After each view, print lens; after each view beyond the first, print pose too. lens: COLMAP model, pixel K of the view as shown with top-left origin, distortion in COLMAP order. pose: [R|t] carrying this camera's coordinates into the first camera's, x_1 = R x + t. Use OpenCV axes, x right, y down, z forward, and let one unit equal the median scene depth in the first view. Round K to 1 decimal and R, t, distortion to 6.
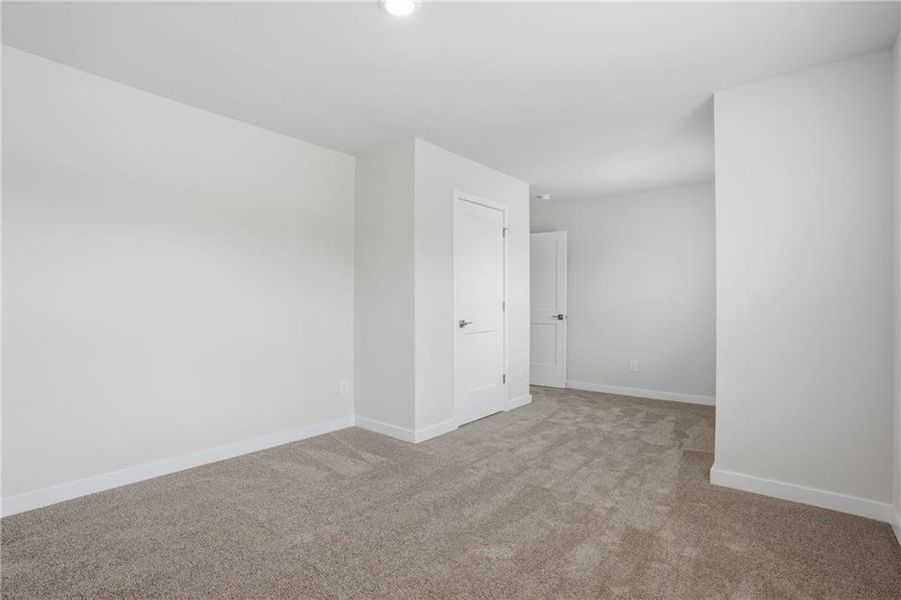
lens RADIAL K [[449.8, 0, 450.5], [0, 449.8, 300.0], [0, 0, 1]] dist [-0.084505, 0.035710]
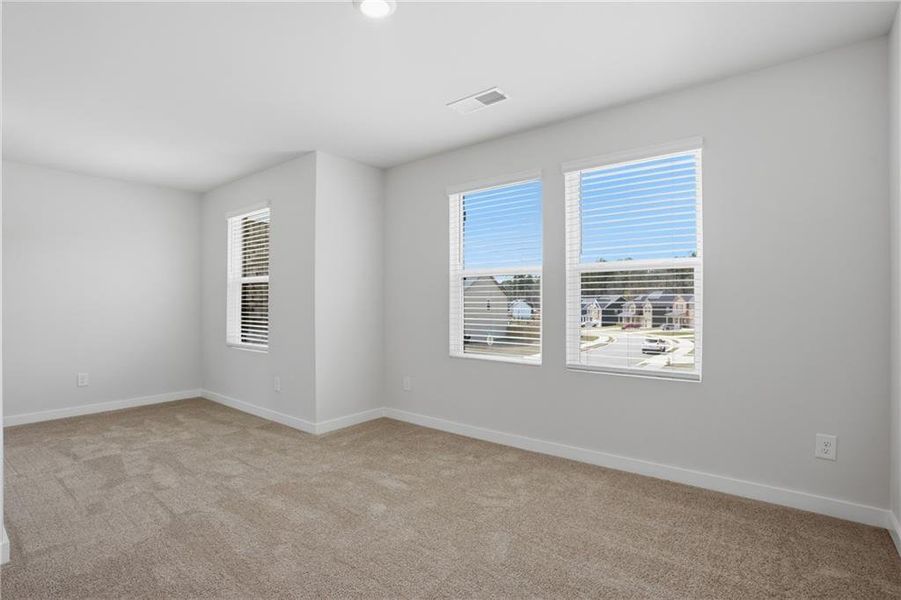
lens RADIAL K [[449.8, 0, 450.5], [0, 449.8, 300.0], [0, 0, 1]] dist [-0.084505, 0.035710]
pose [[-0.029597, -0.001860, 0.999560, -0.699407], [-0.005040, 0.999986, 0.001712, -0.013039], [-0.999549, -0.004988, -0.029606, 0.511825]]
